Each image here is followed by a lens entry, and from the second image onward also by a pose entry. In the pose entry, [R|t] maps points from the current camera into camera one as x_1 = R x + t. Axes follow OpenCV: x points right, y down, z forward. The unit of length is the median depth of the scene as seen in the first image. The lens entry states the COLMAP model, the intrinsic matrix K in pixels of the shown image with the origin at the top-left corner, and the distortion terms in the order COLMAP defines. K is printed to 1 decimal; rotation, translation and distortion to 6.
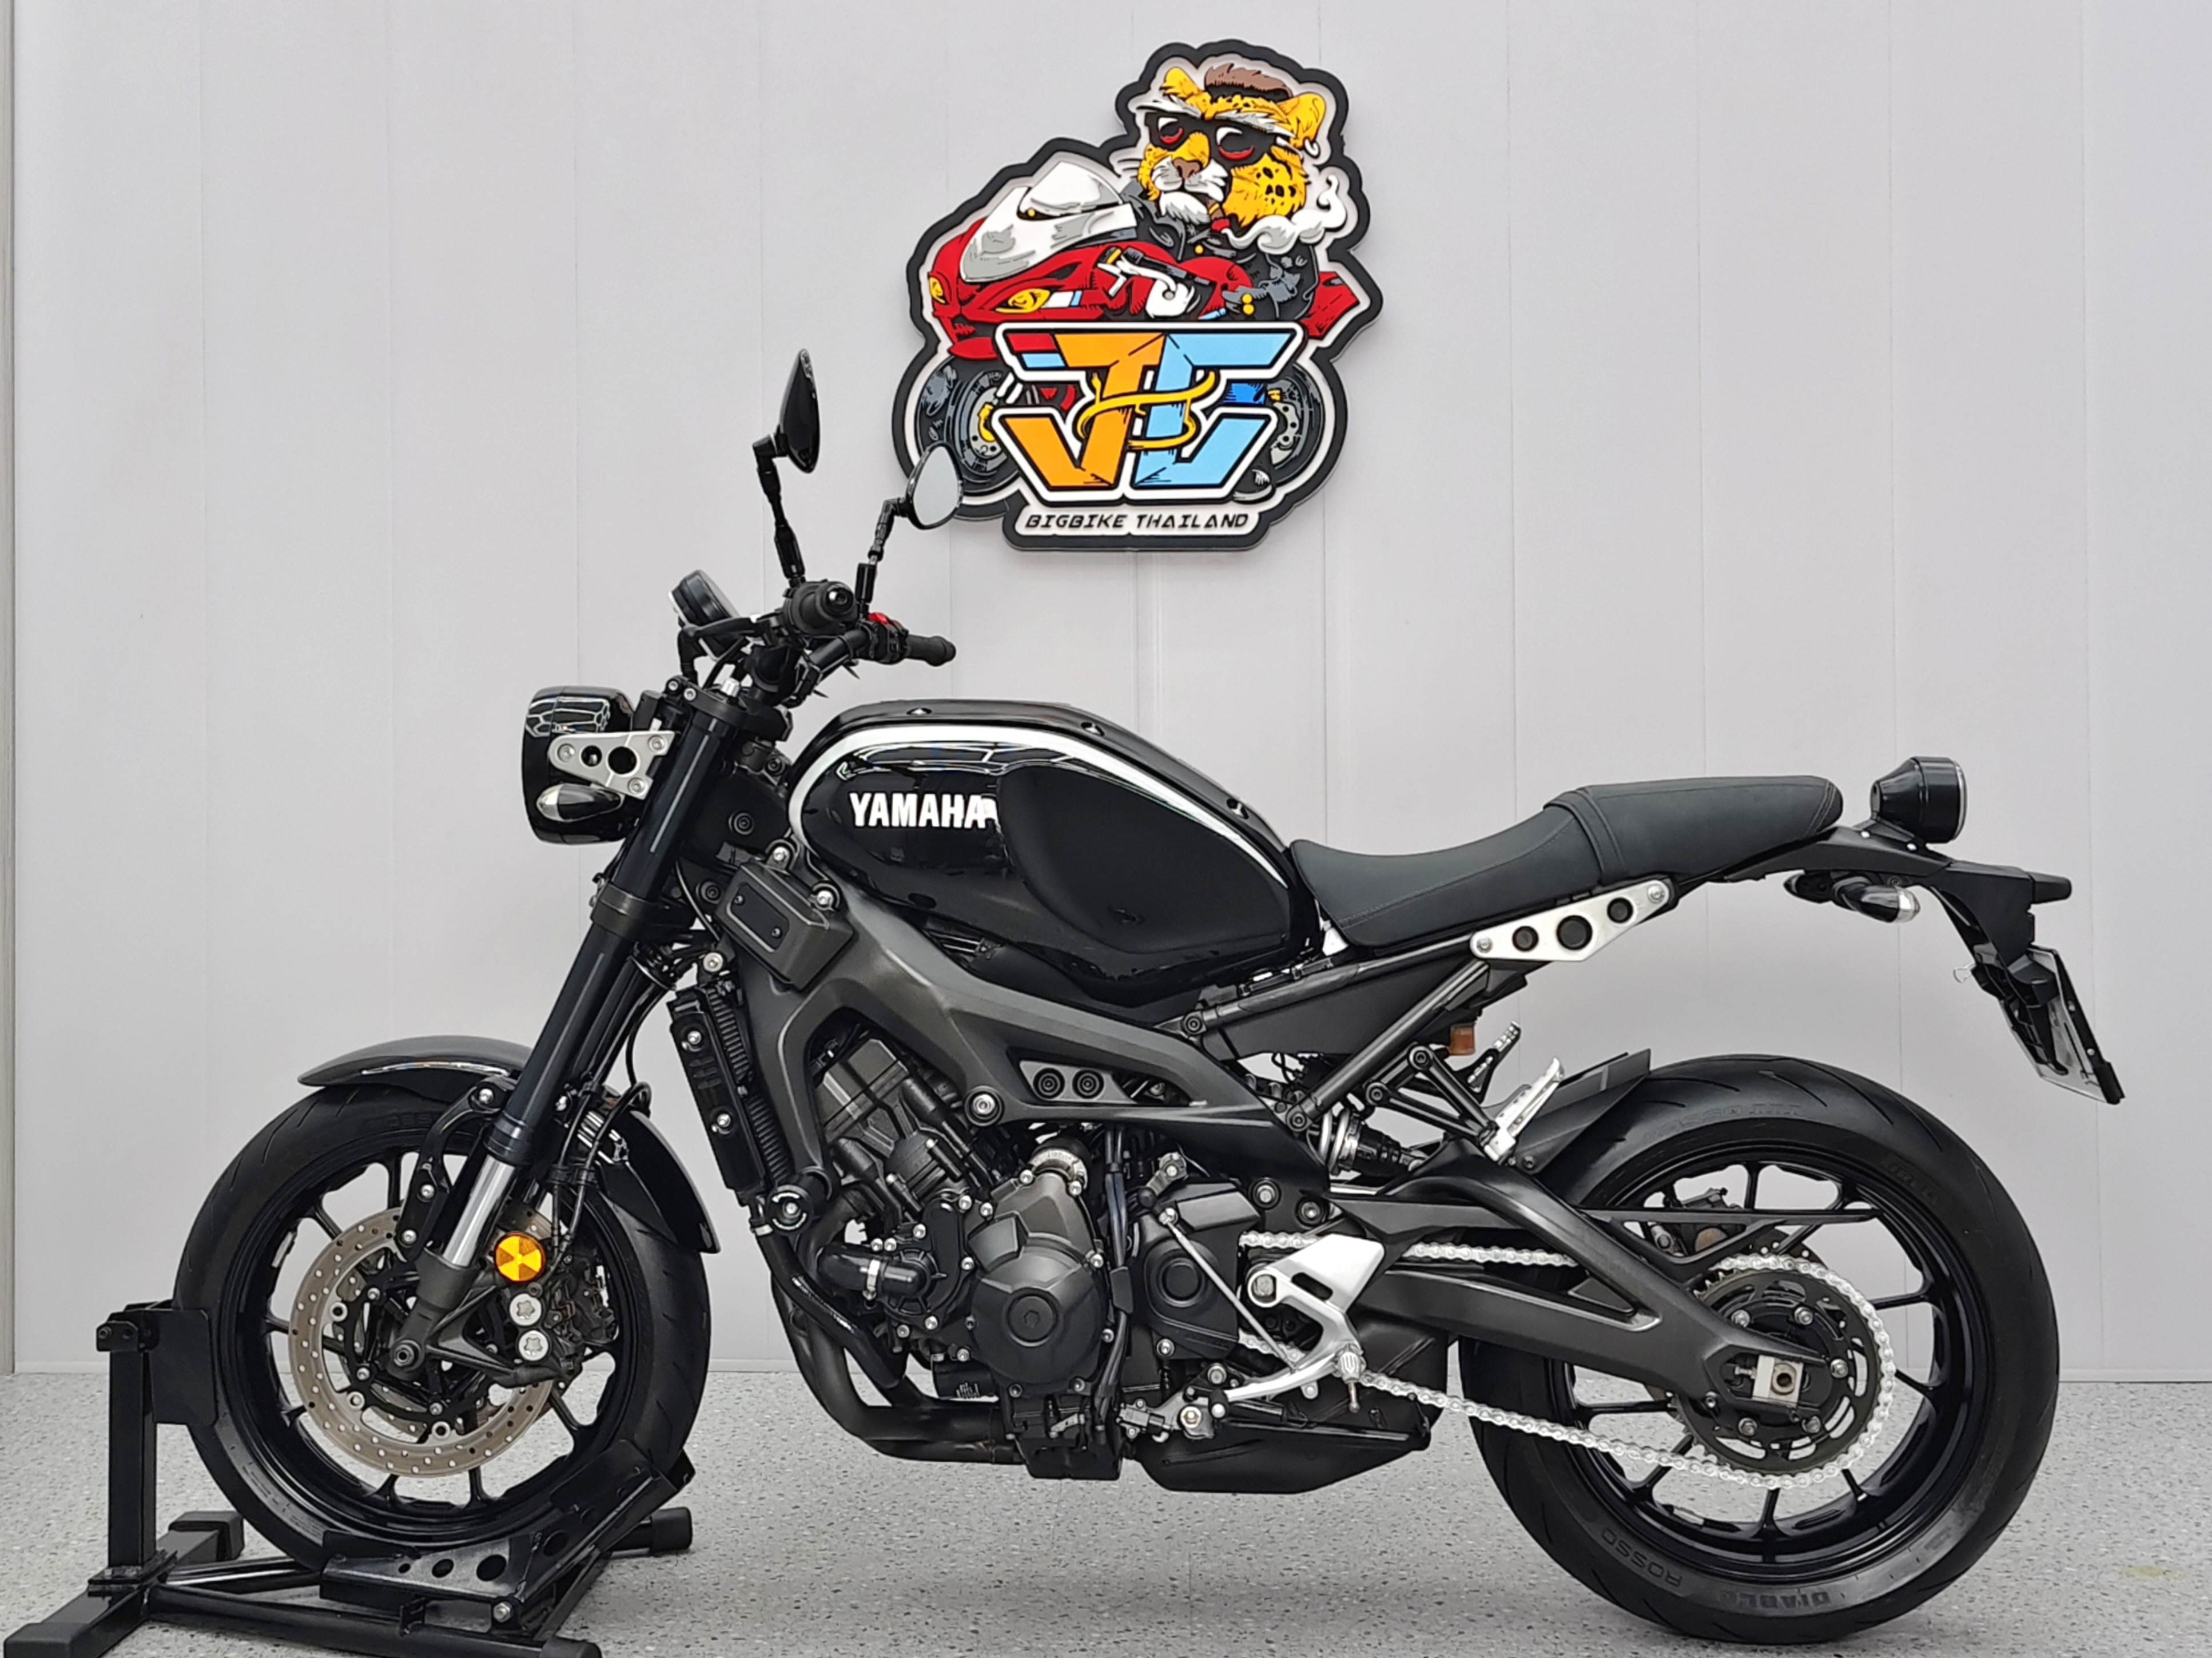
lens RADIAL K [[2411.7, 0, 1106.0], [0, 2411.7, 829.0], [0, 0, 1]] dist [0.049575, -0.019029]
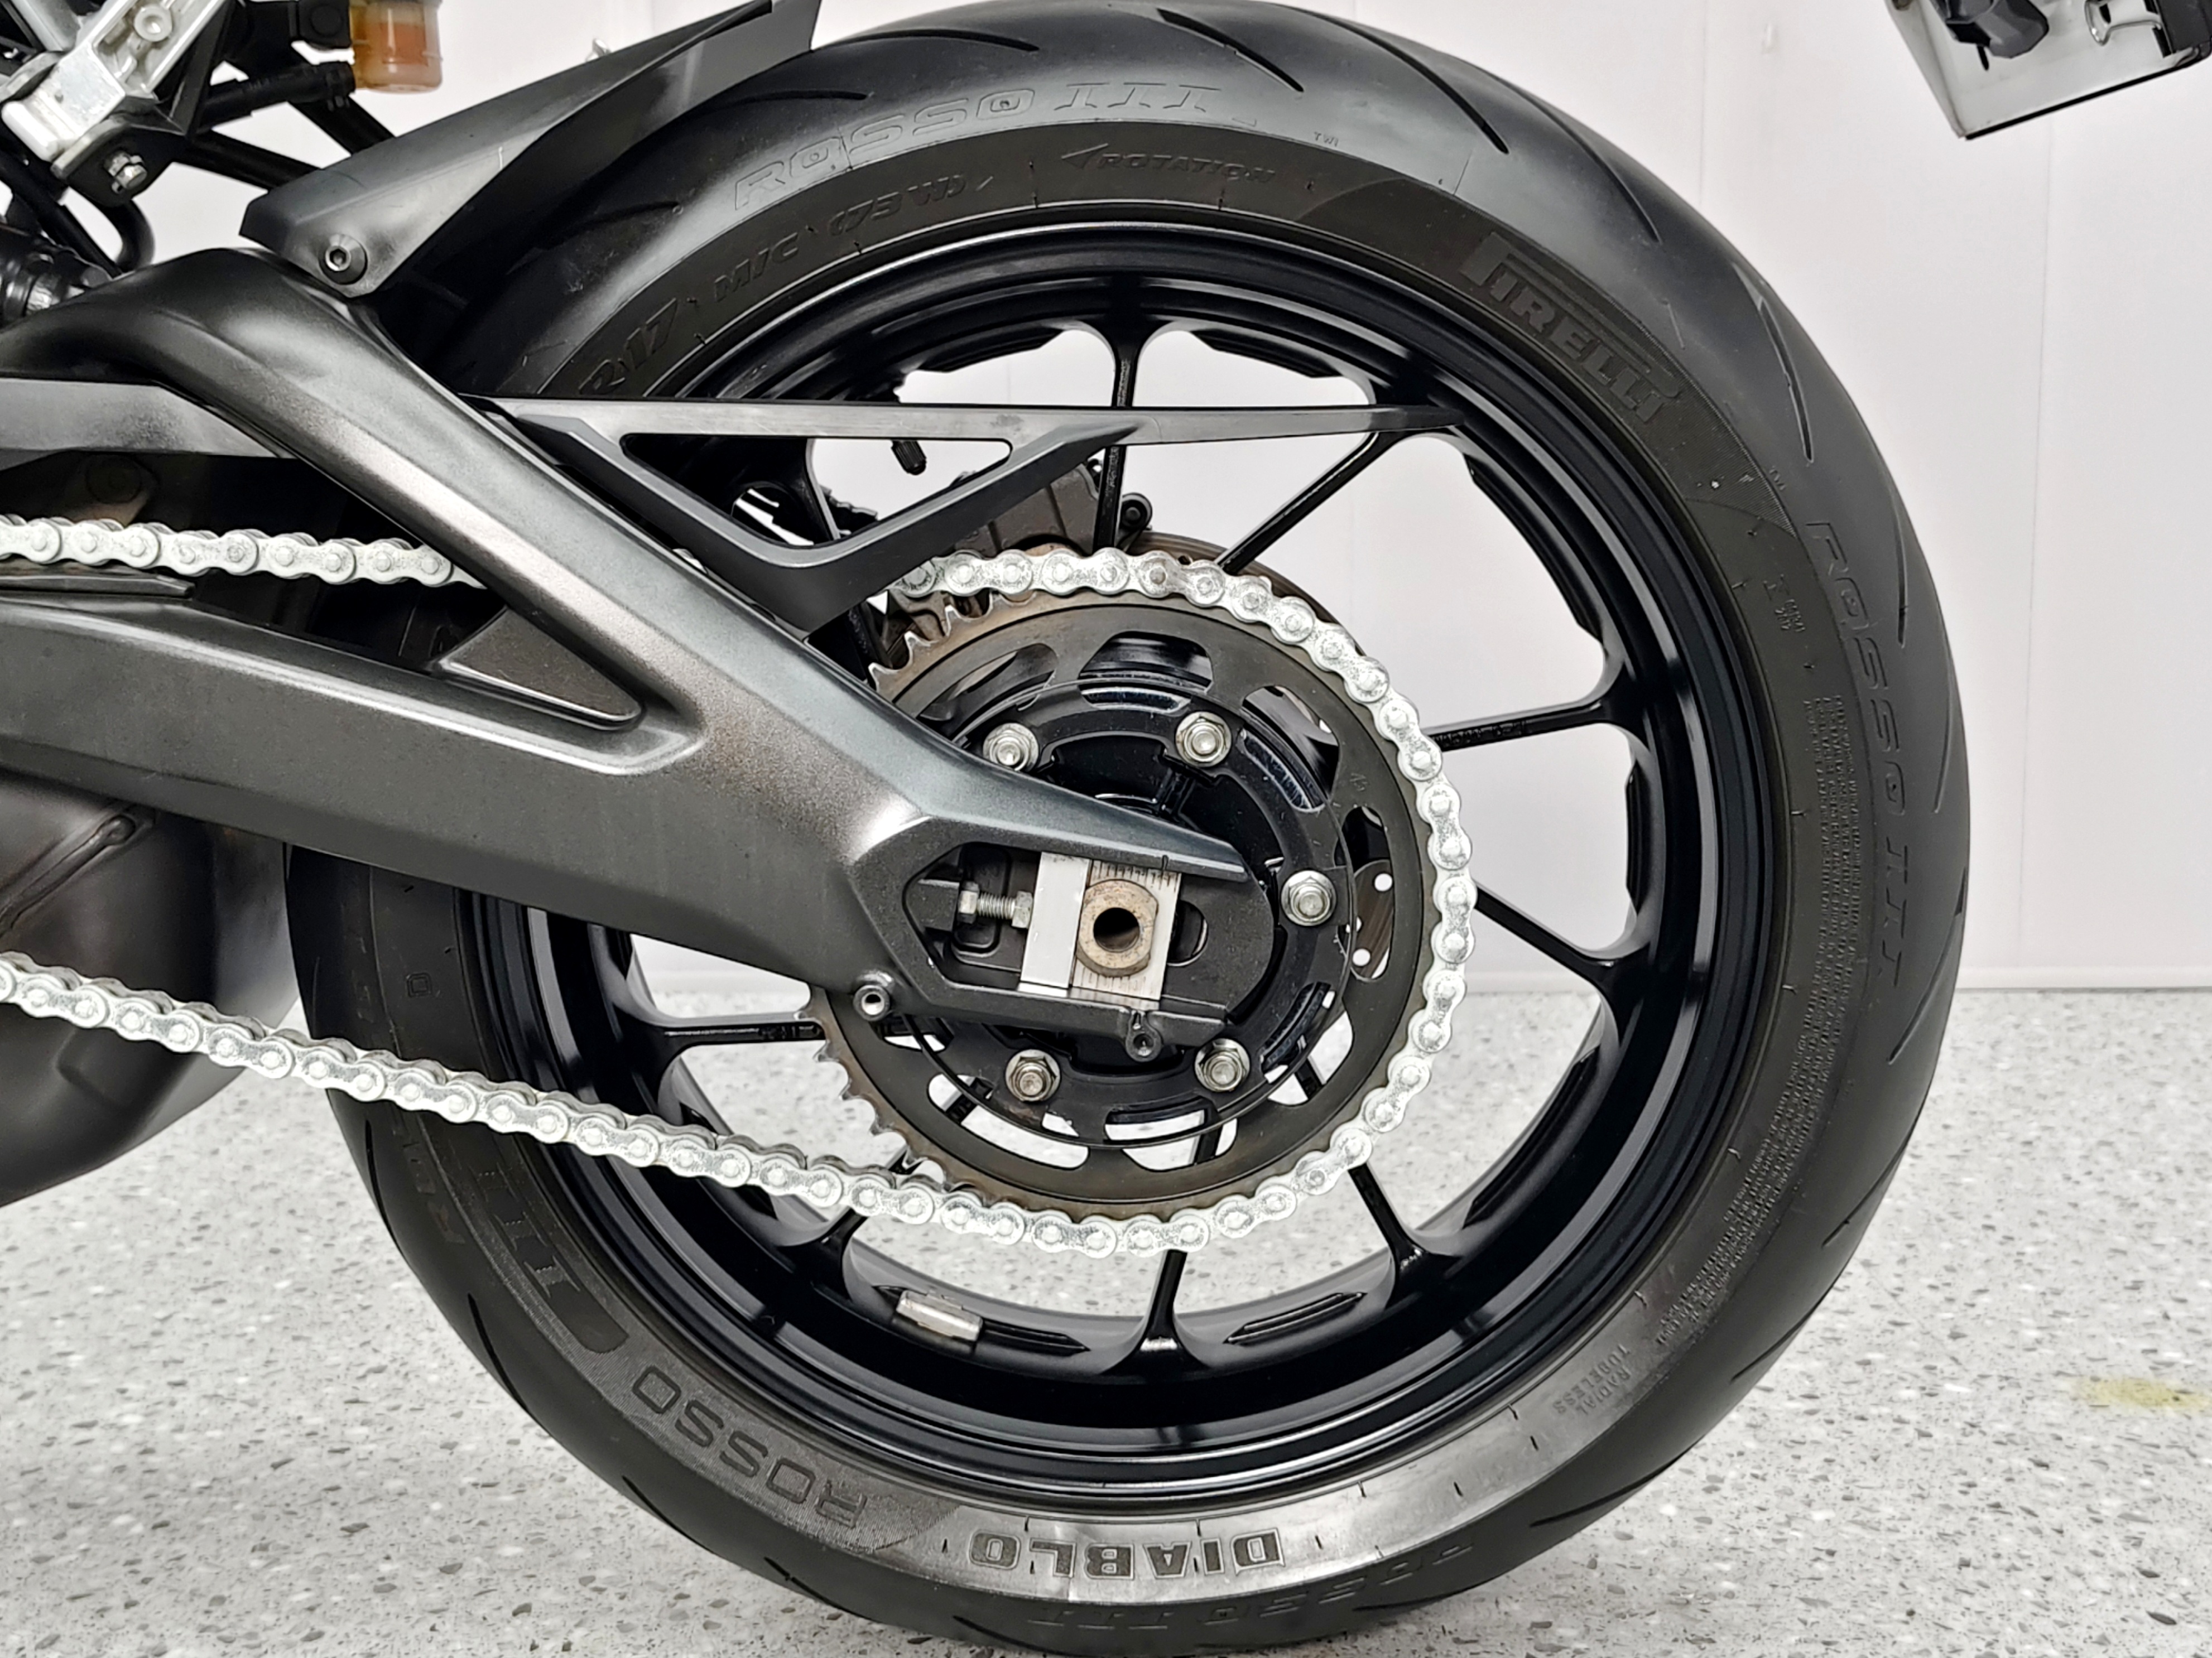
lens RADIAL K [[2401.1, 0, 1106.0], [0, 2401.1, 829.0], [0, 0, 1]] dist [-0.012473, 0.229148]
pose [[0.999337, -0.001103, 0.036385, 0.257049], [-0.004001, 0.990155, 0.139917, 0.164246], [-0.036181, -0.139970, 0.989495, 0.667866]]
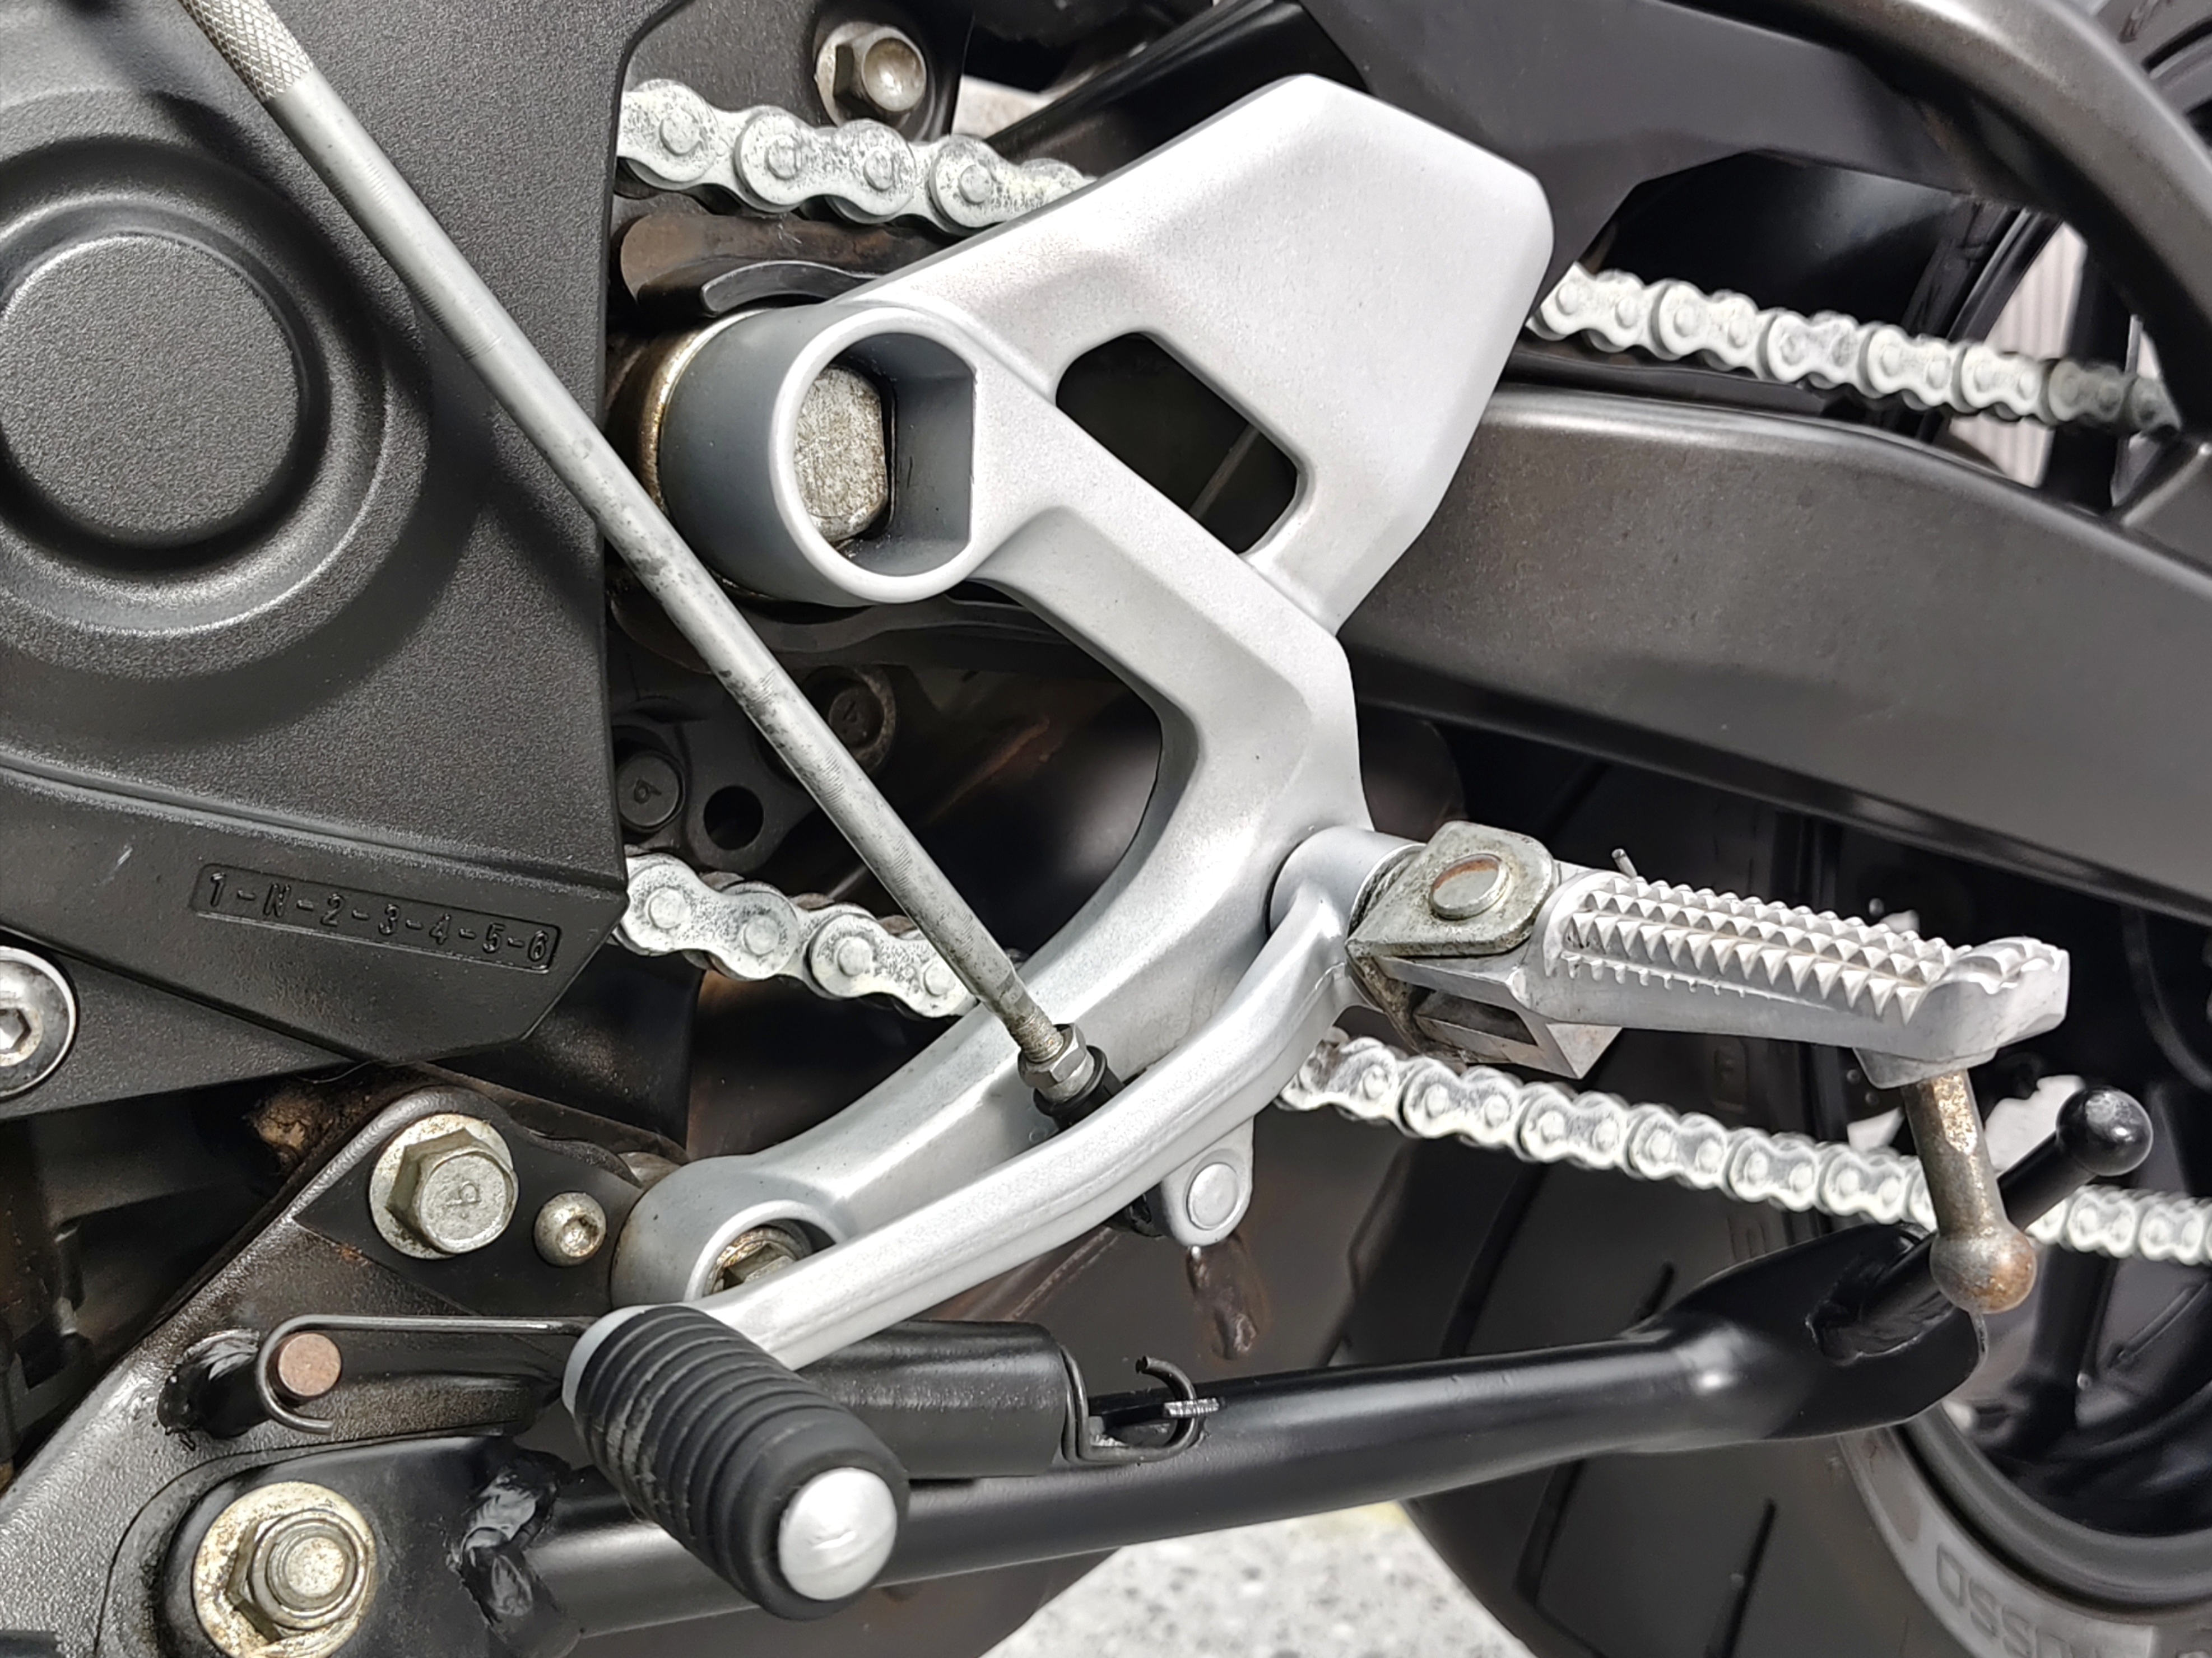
lens RADIAL K [[2379.4, 0, 1106.0], [0, 2379.4, 829.0], [0, 0, 1]] dist [0.015579, -0.006543]
pose [[0.782432, -0.061212, 0.619720, -0.003197], [-0.008473, 0.994019, 0.108880, 0.190128], [-0.622679, -0.090442, 0.777233, 0.868589]]
